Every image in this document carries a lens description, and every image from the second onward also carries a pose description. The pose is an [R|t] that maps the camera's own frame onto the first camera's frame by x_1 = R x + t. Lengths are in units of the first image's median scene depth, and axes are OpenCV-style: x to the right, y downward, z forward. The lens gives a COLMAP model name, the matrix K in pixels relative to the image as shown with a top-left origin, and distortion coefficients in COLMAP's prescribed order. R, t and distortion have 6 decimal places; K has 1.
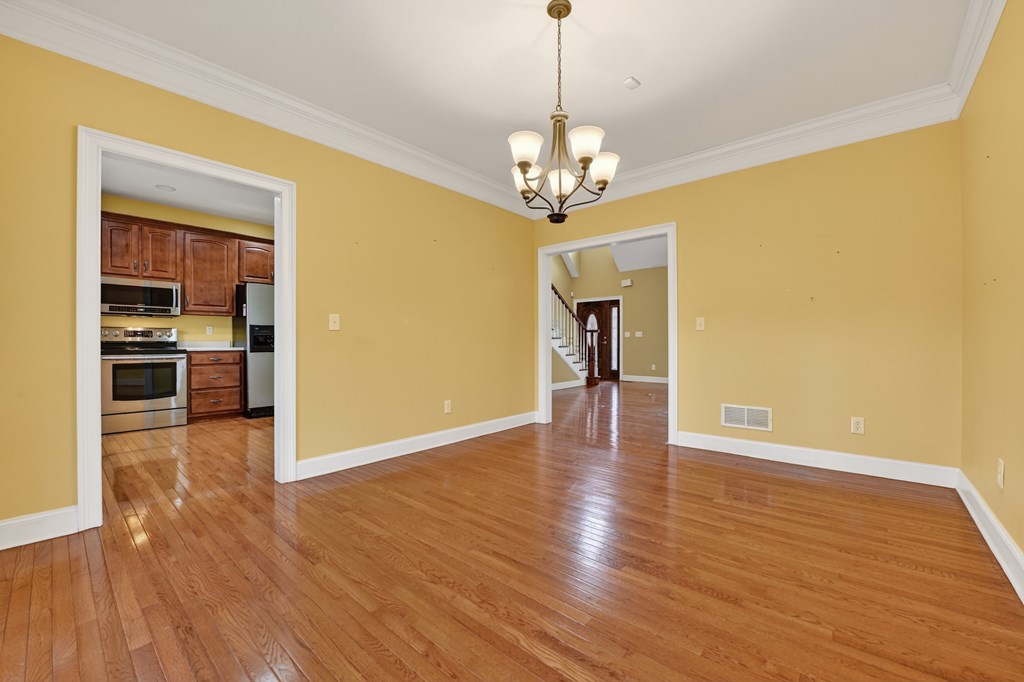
lens RADIAL K [[409.9, 0, 511.4], [0, 409.9, 348.1], [0, 0, 1]] dist [-0.014316, 0.000317]
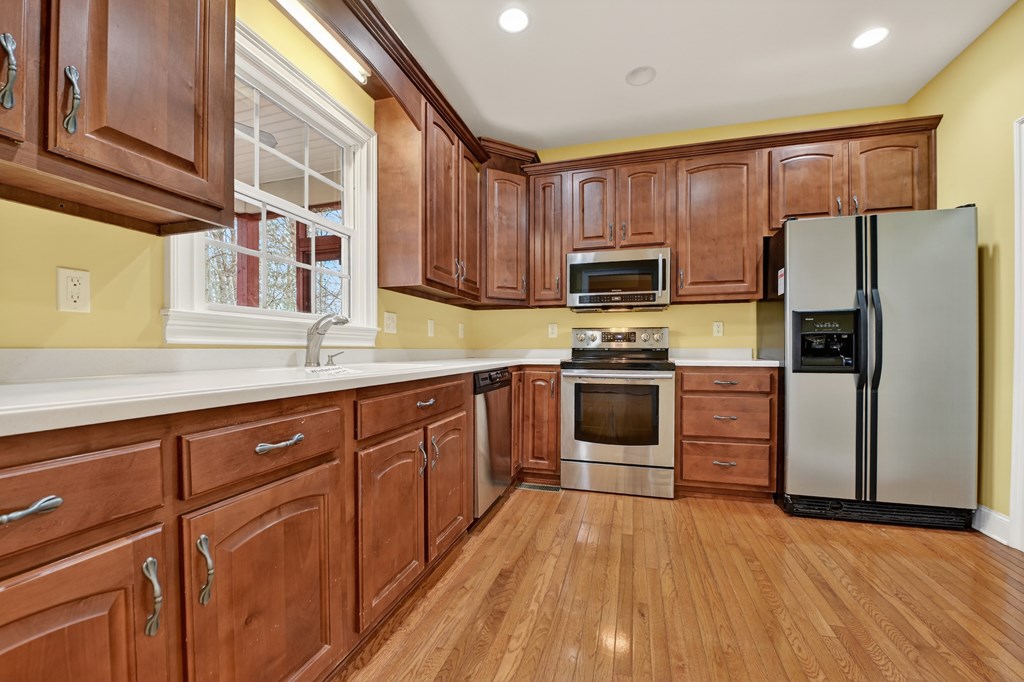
lens RADIAL K [[409.9, 0, 511.4], [0, 409.9, 348.1], [0, 0, 1]] dist [-0.014316, 0.000317]
pose [[0.411197, -0.000831, -0.911546, -0.369240], [-0.013341, 0.999887, -0.006929, -0.009831], [0.911449, 0.015010, 0.411139, 0.544899]]
